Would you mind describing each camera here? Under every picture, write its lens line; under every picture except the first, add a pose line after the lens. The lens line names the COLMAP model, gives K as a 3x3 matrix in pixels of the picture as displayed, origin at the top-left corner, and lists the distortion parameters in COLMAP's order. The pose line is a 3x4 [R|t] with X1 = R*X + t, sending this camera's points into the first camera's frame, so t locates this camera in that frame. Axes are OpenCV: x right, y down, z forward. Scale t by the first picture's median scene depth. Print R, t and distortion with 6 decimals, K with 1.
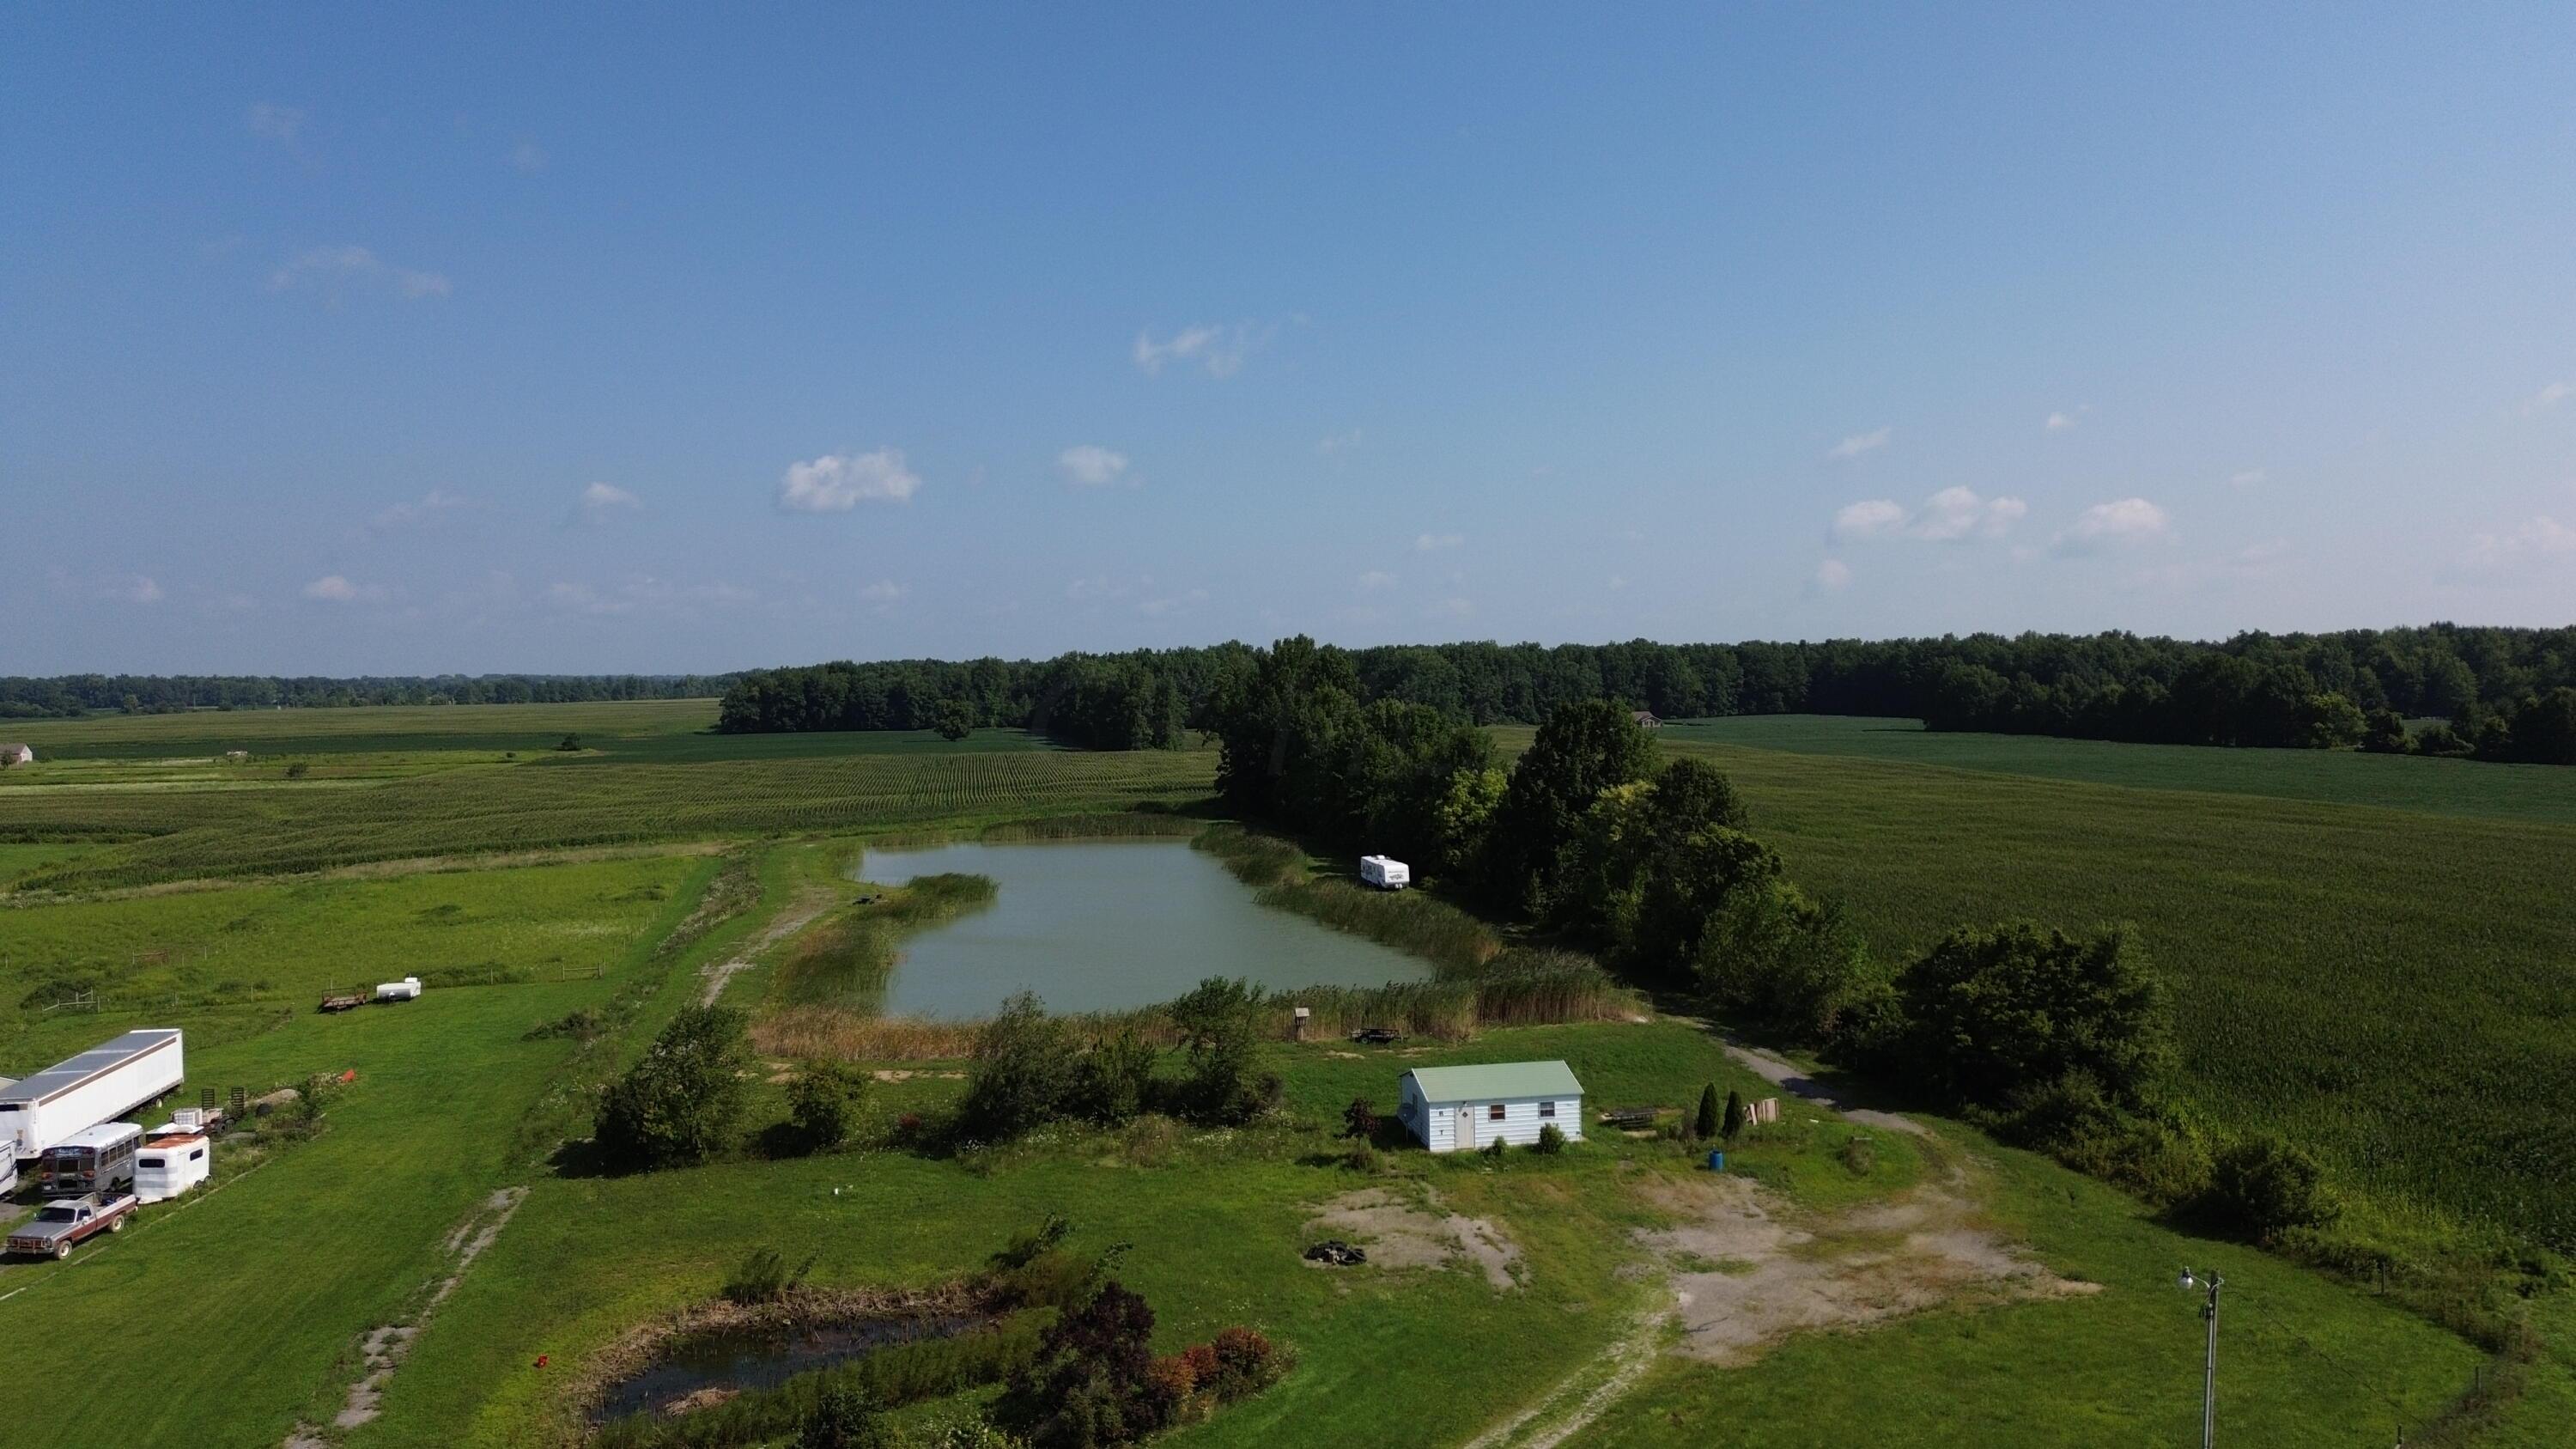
lens RADIAL K [[1841.7, 0, 1300.7], [0, 1841.7, 713.2], [0, 0, 1]] dist [0.075823, -0.078443]
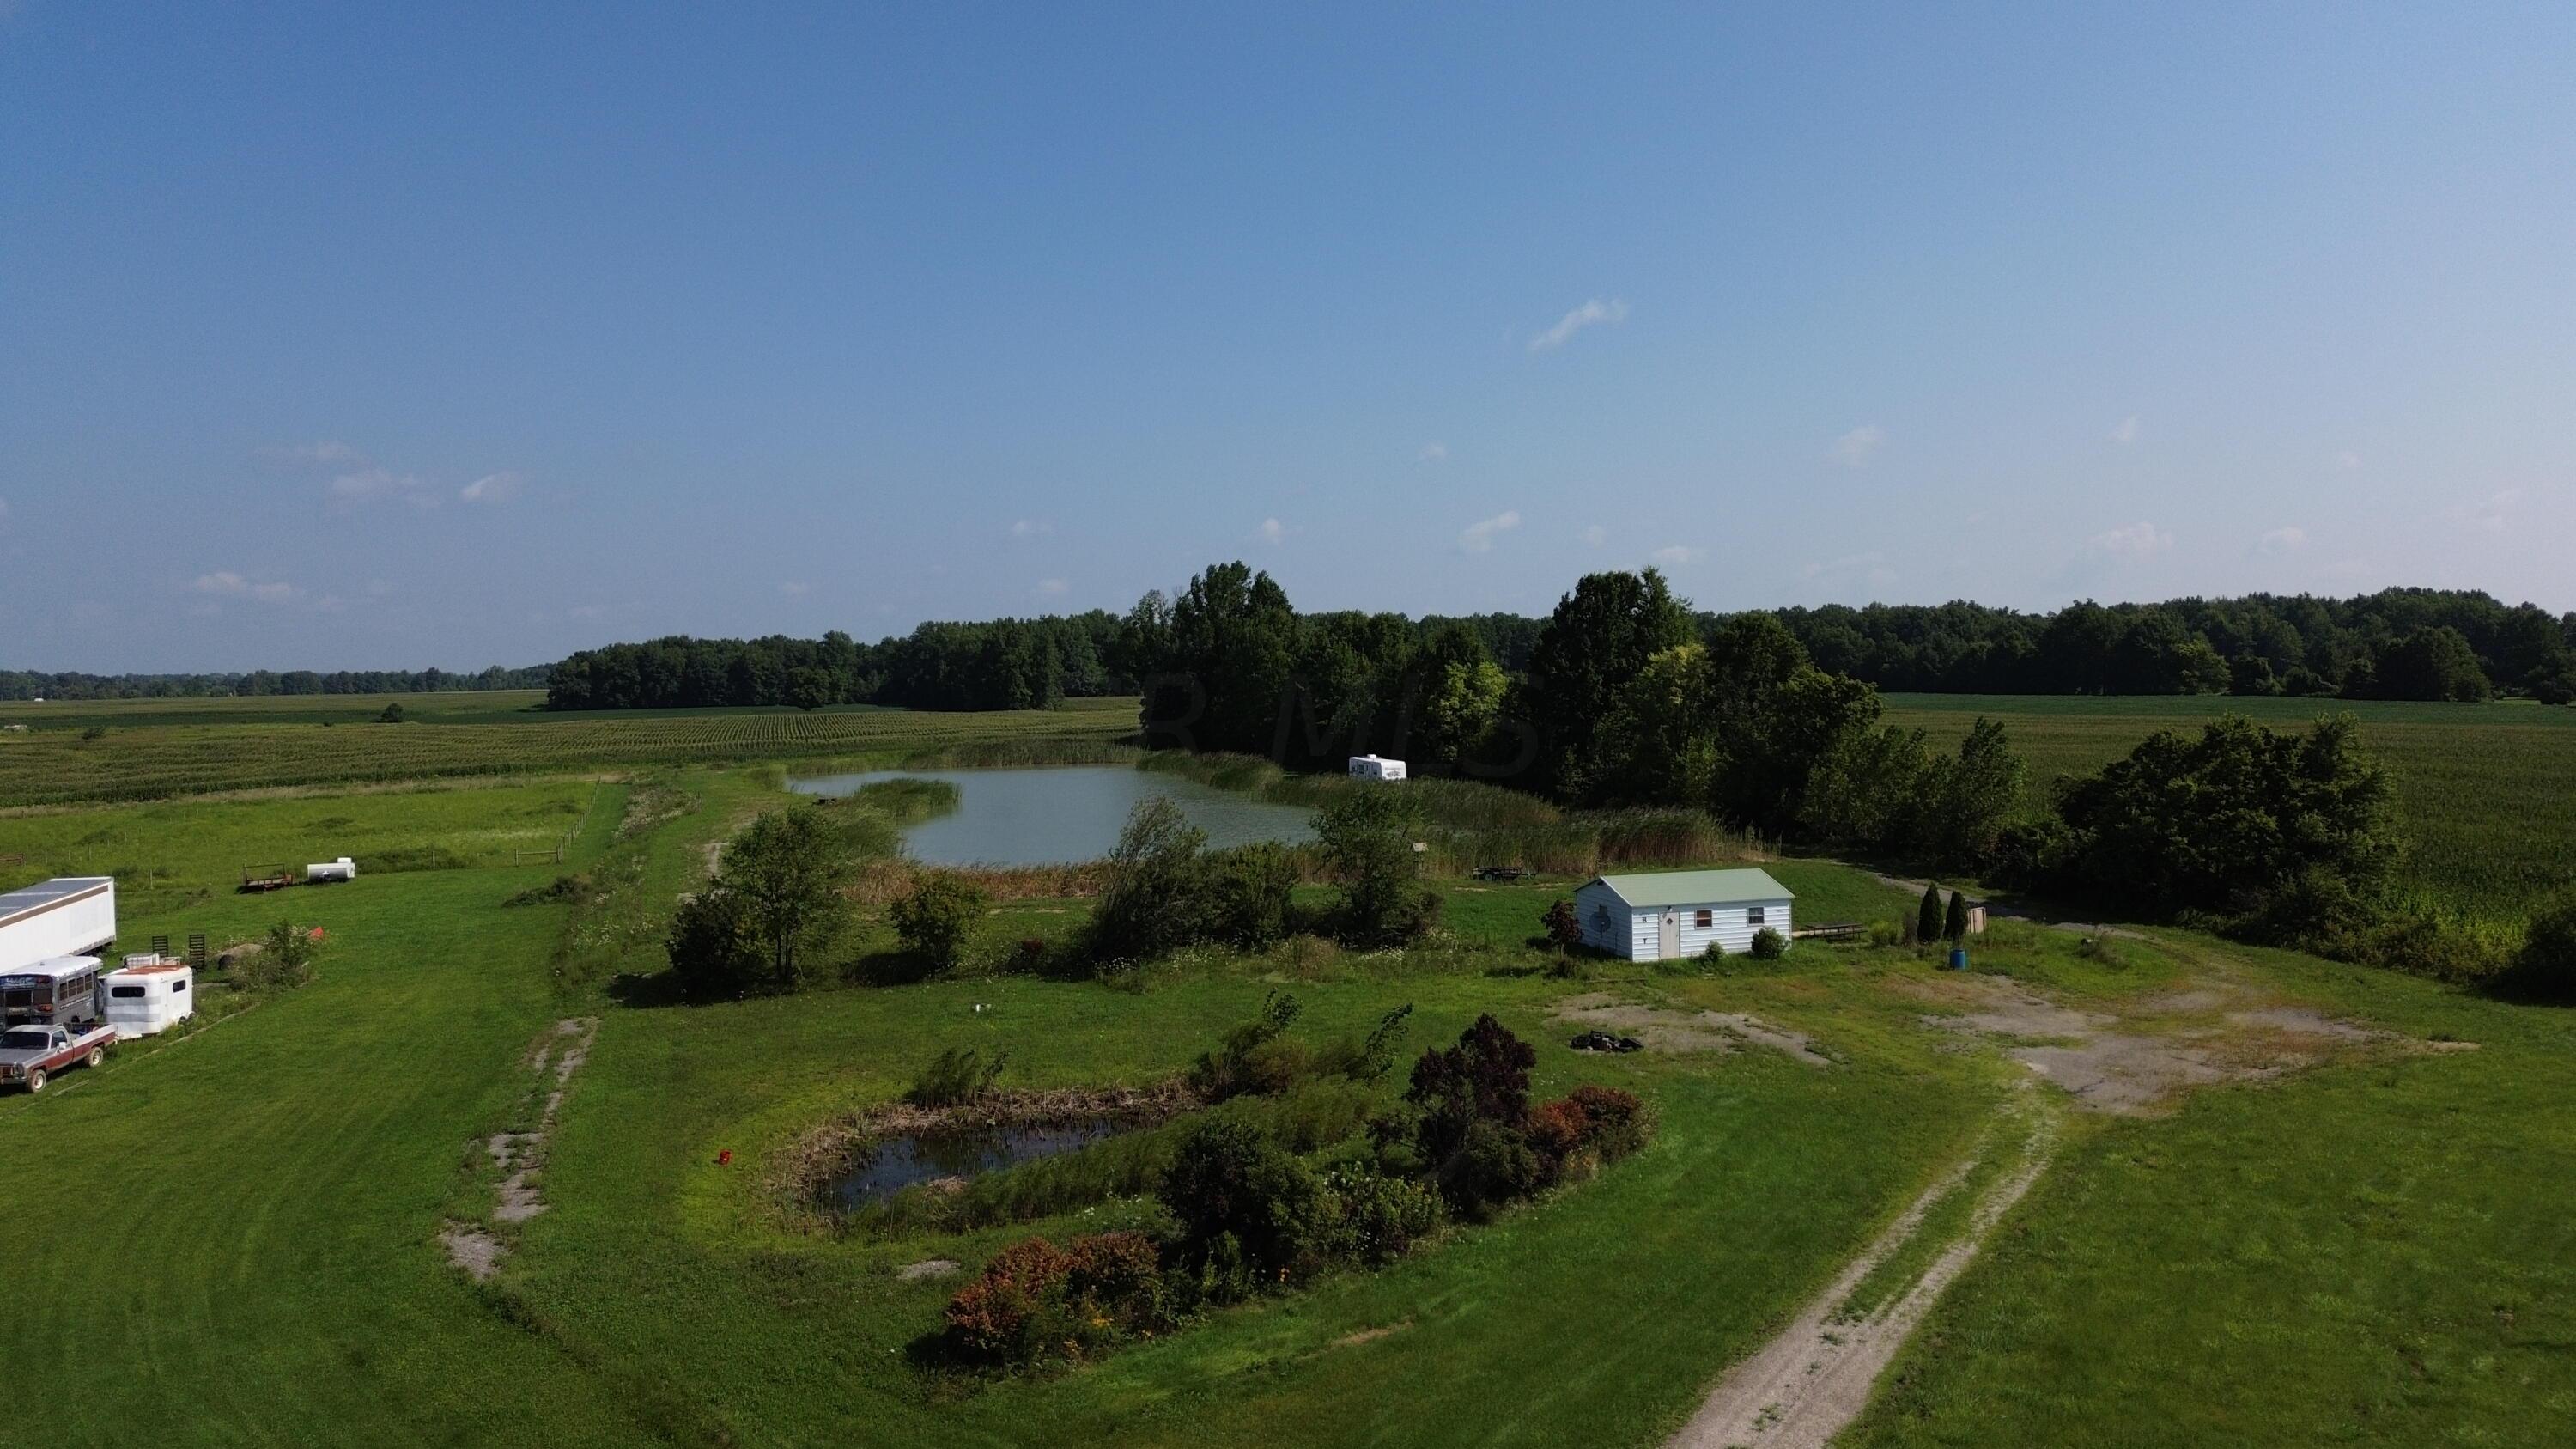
lens RADIAL K [[1843.5, 0, 1296.5], [0, 1843.5, 721.7], [0, 0, 1]] dist [0.075453, -0.077889]
pose [[0.995405, -0.007747, 0.095438, -0.171896], [0.007422, 0.999965, 0.003757, 0.115165], [-0.095464, -0.003031, 0.995428, 0.129772]]
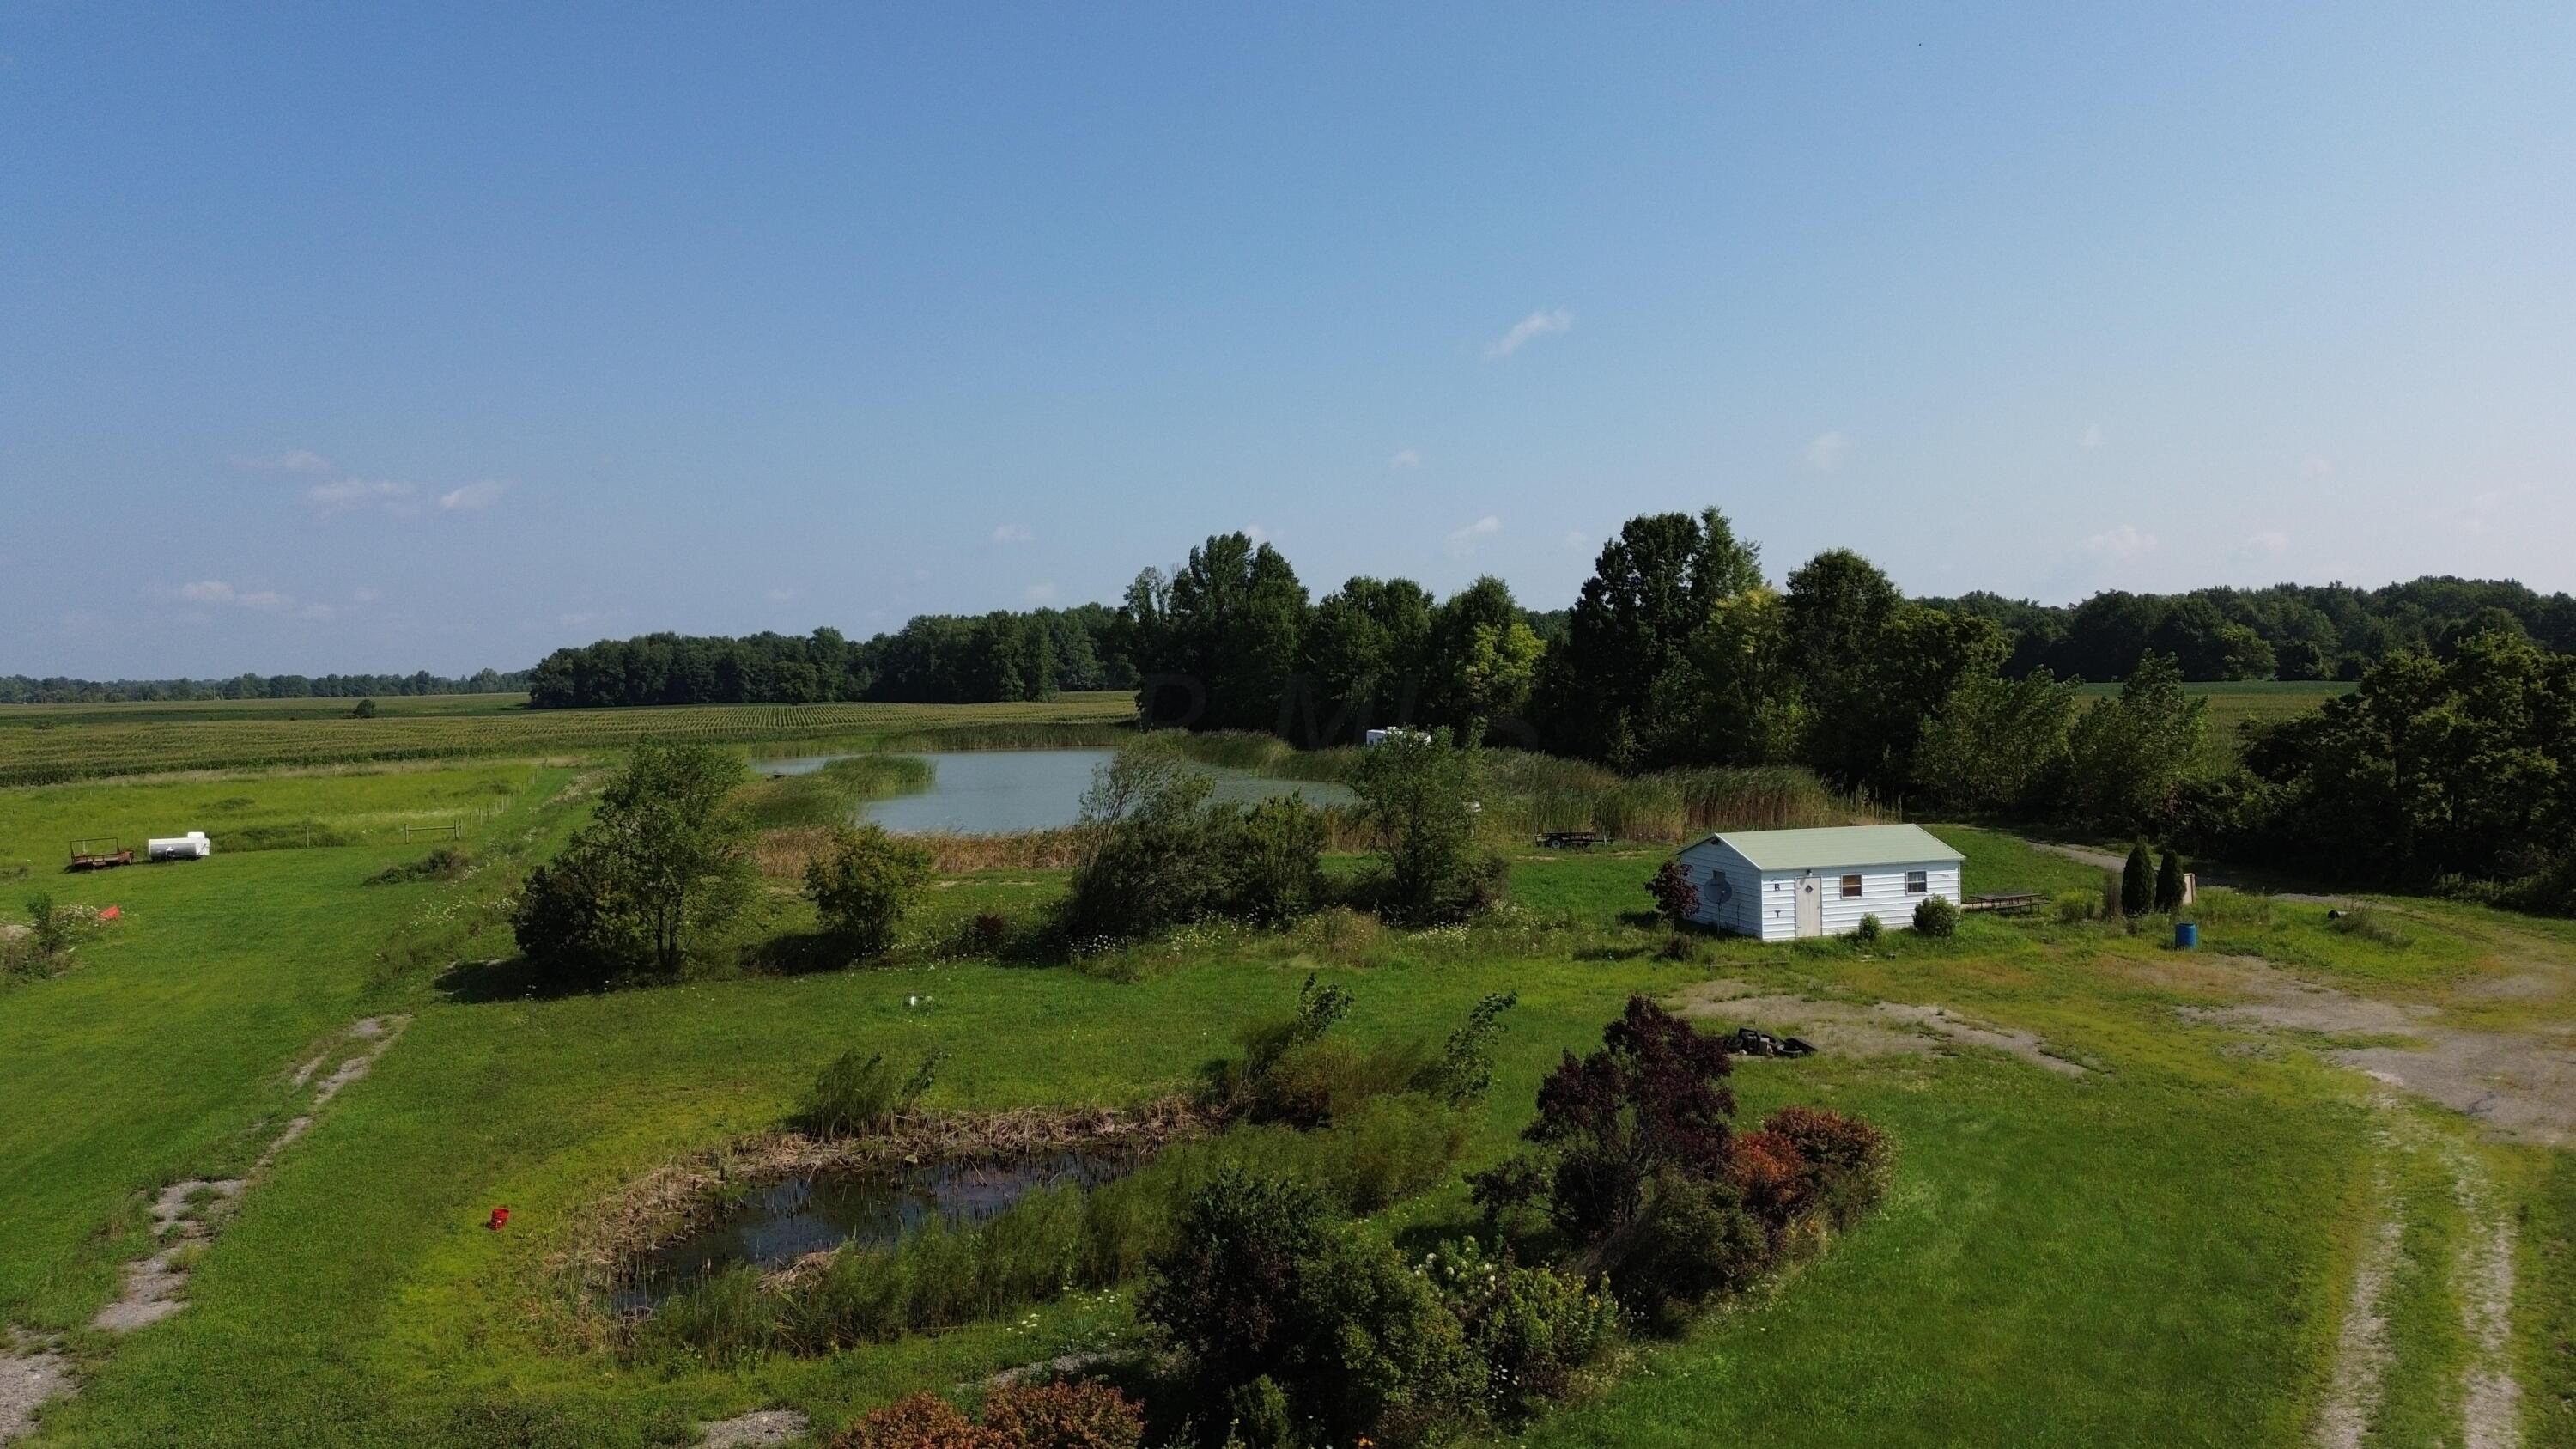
lens RADIAL K [[1841.6, 0, 1291.9], [0, 1841.6, 721.6], [0, 0, 1]] dist [0.074593, -0.080874]
pose [[0.995551, -0.010776, 0.093609, -0.165841], [0.010757, 0.999942, 0.000711, 0.150208], [-0.093611, 0.000299, 0.995609, 0.323545]]
